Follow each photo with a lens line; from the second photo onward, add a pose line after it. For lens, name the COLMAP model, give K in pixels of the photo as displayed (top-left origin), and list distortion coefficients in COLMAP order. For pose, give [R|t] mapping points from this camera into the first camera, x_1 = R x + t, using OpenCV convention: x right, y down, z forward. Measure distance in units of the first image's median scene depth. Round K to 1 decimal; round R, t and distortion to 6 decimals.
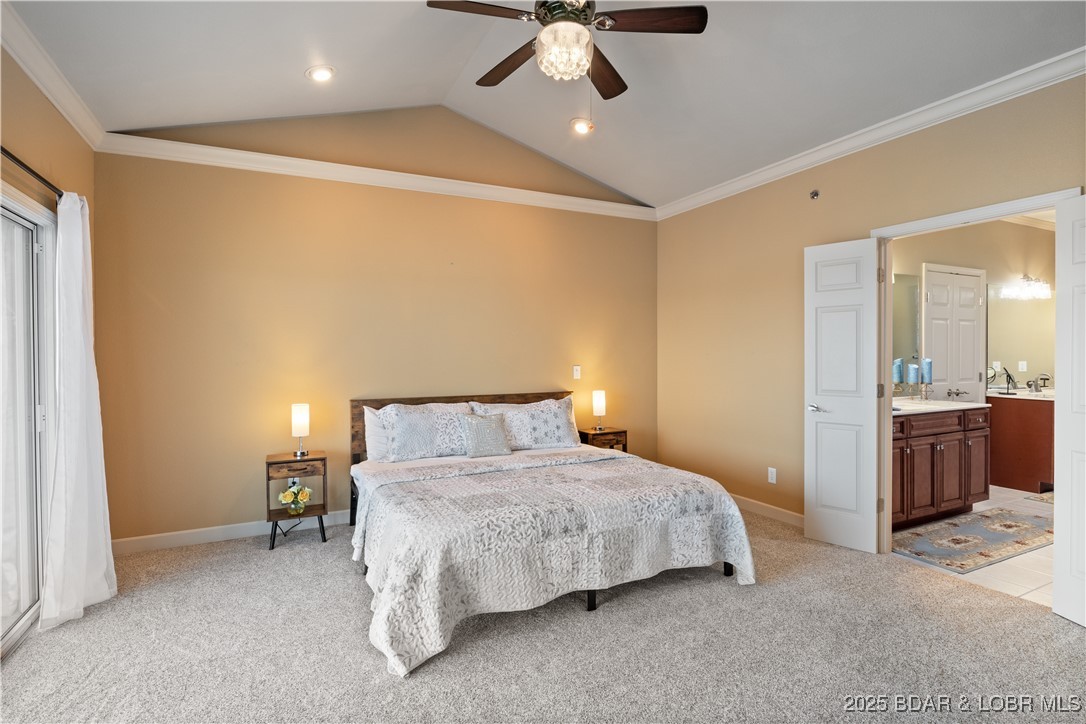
lens RADIAL K [[543.3, 0, 543.2], [0, 543.3, 355.8], [0, 0, 1]] dist [-0.011185, 0.000757]
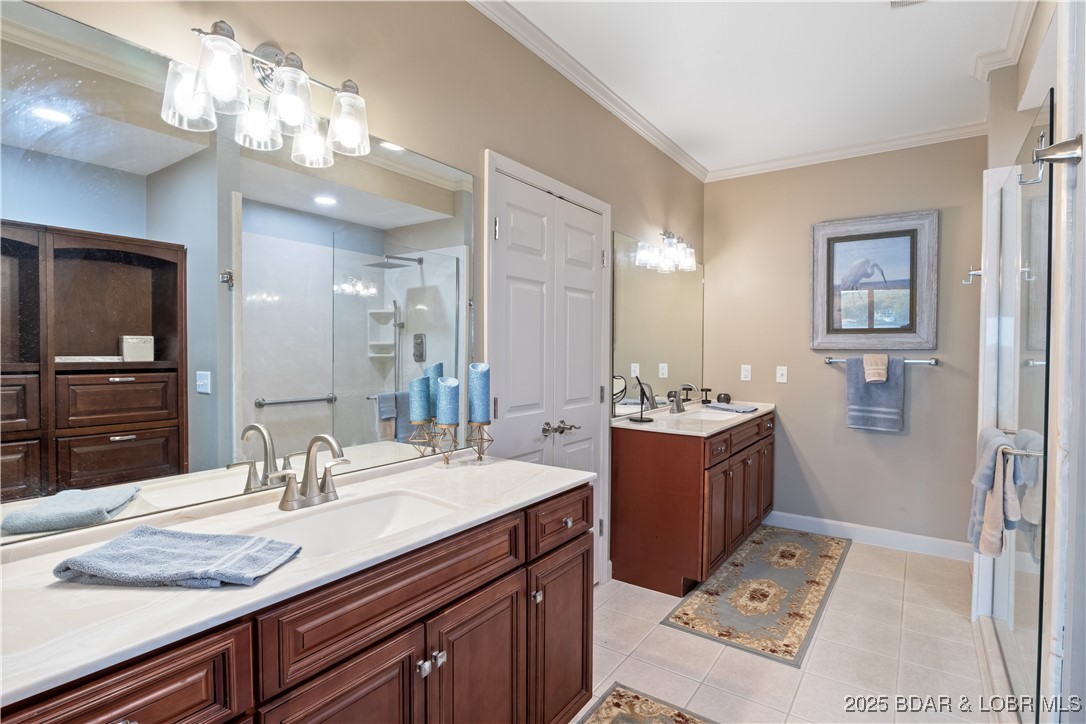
lens RADIAL K [[543.3, 0, 543.2], [0, 543.3, 355.8], [0, 0, 1]] dist [-0.011185, 0.000757]
pose [[0.877643, 0.001636, 0.479311, 0.486674], [-0.003747, 0.999987, 0.003446, -0.002321], [-0.479300, -0.004820, 0.877638, 0.534134]]
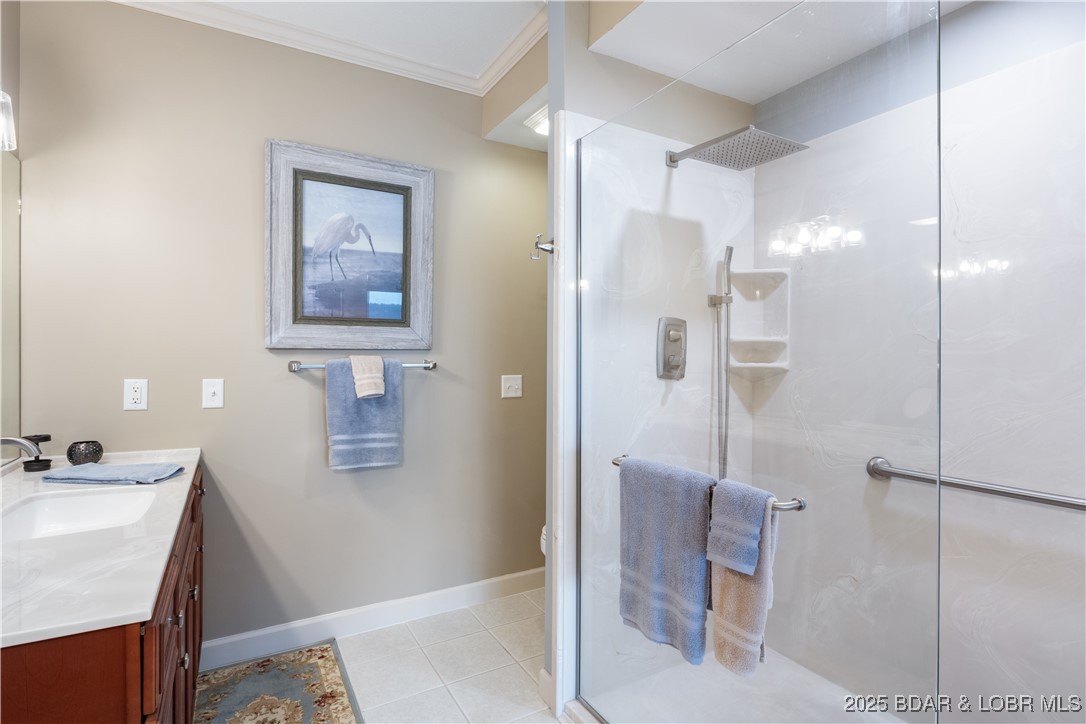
lens RADIAL K [[543.3, 0, 543.2], [0, 543.3, 355.8], [0, 0, 1]] dist [-0.011185, 0.000757]
pose [[-0.071639, -0.002286, 0.997428, 0.686178], [0.003820, 0.999989, 0.002567, -0.004071], [-0.997423, 0.003994, -0.071629, 0.790688]]
